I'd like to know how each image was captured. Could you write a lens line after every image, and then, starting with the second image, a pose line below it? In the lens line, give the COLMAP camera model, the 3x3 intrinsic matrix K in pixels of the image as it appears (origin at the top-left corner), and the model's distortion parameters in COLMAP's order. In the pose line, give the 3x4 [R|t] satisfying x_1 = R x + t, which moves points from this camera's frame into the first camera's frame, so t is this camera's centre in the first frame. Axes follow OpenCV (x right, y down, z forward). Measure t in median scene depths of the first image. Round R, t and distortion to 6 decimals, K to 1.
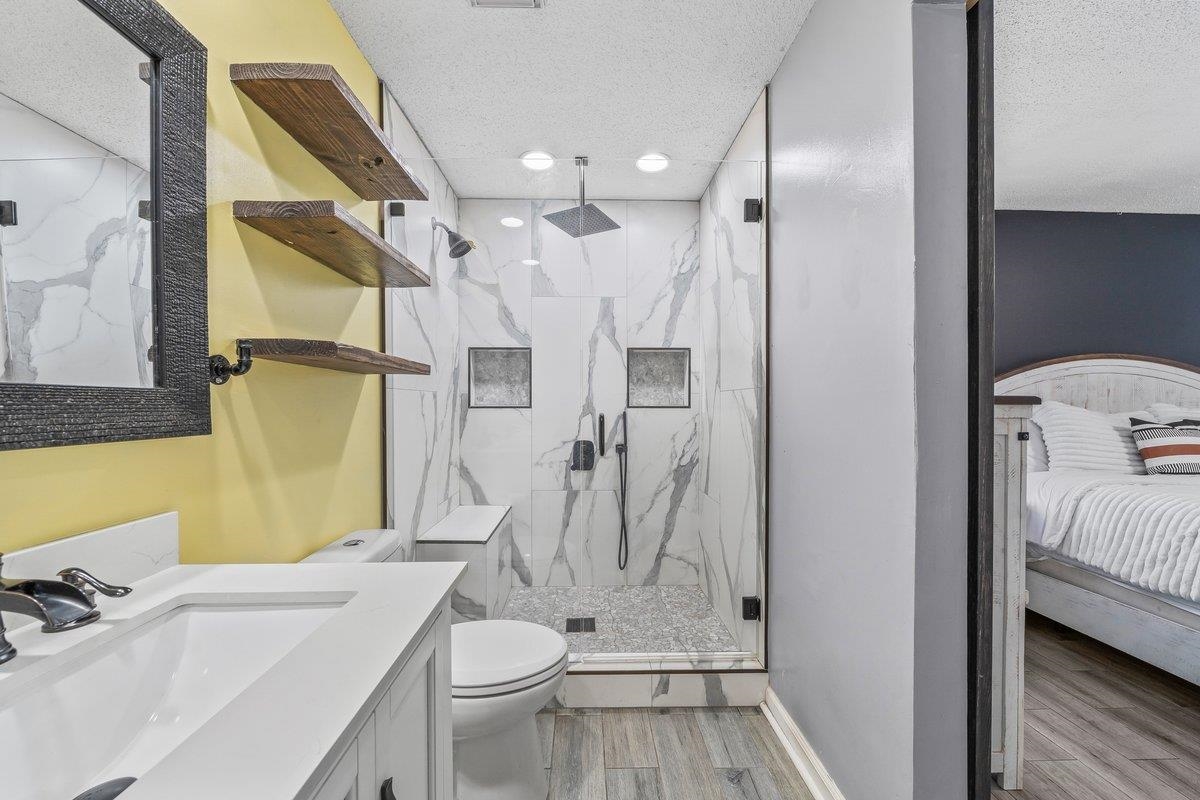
lens RADIAL K [[461.2, 0, 575.9], [0, 461.2, 408.3], [0, 0, 1]] dist [-0.004754, -0.000225]
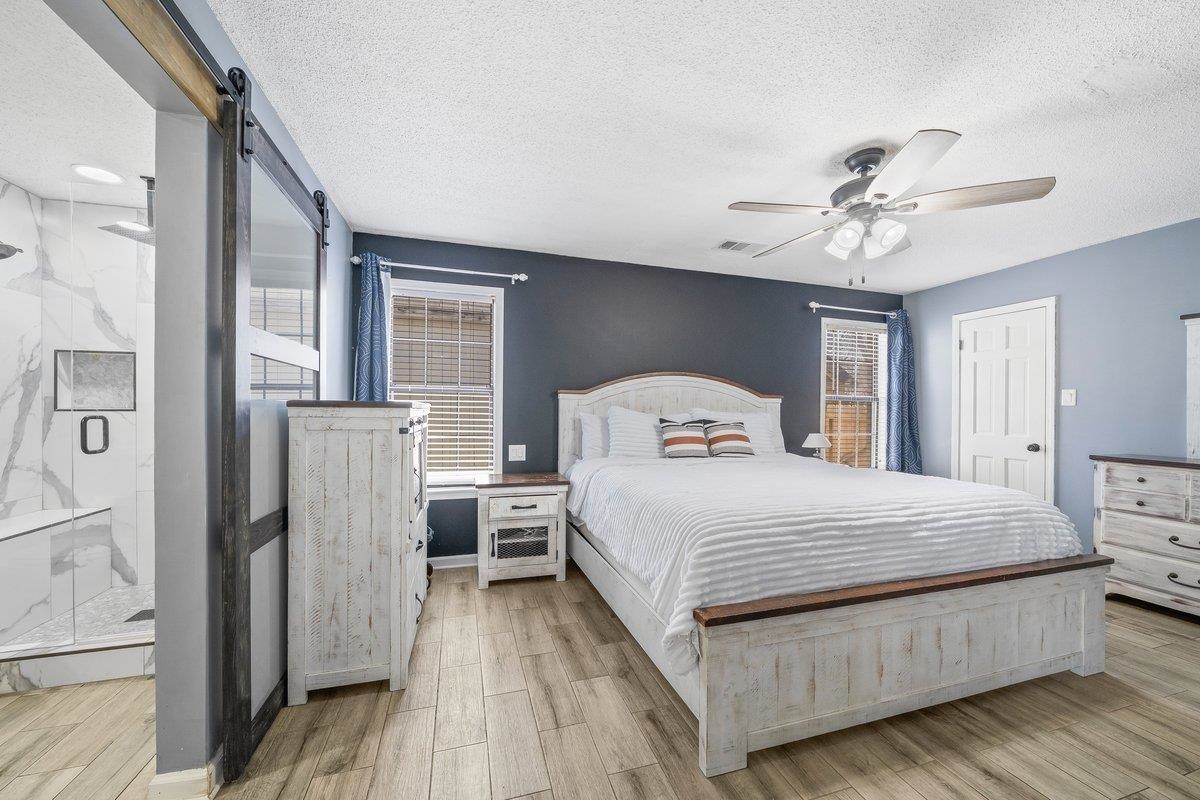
lens RADIAL K [[445.0, 0, 604.7], [0, 445.0, 410.9], [0, 0, 1]] dist [-0.002109, -0.000217]
pose [[0.960493, 0.000657, 0.278302, 0.949059], [0.000450, 0.999992, -0.003912, 0.005562], [-0.278302, 0.003883, 0.960486, -0.362935]]
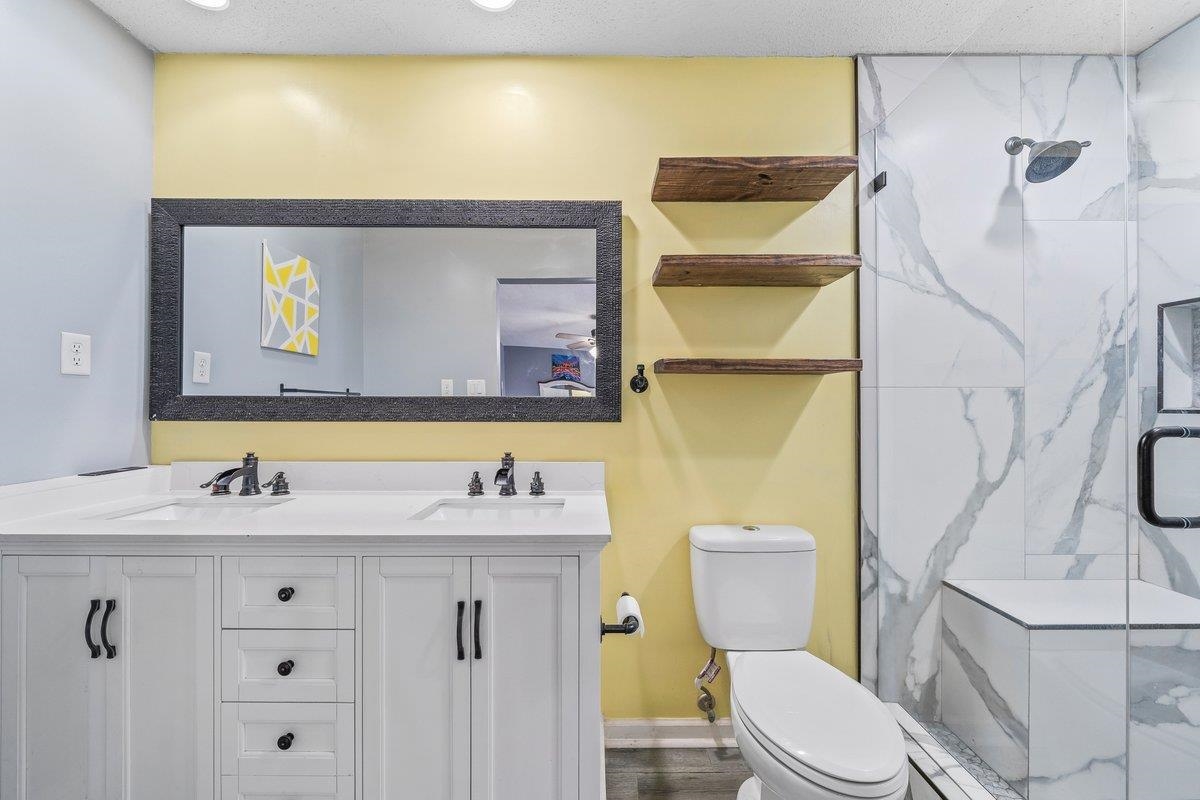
lens RADIAL K [[461.2, 0, 604.3], [0, 461.2, 403.3], [0, 0, 1]] dist [-0.004754, -0.000225]
pose [[-0.001510, -0.004025, -0.999991, 0.486654], [-0.010246, 0.999939, -0.004010, -0.003381], [0.999946, 0.010240, -0.001551, 0.483199]]
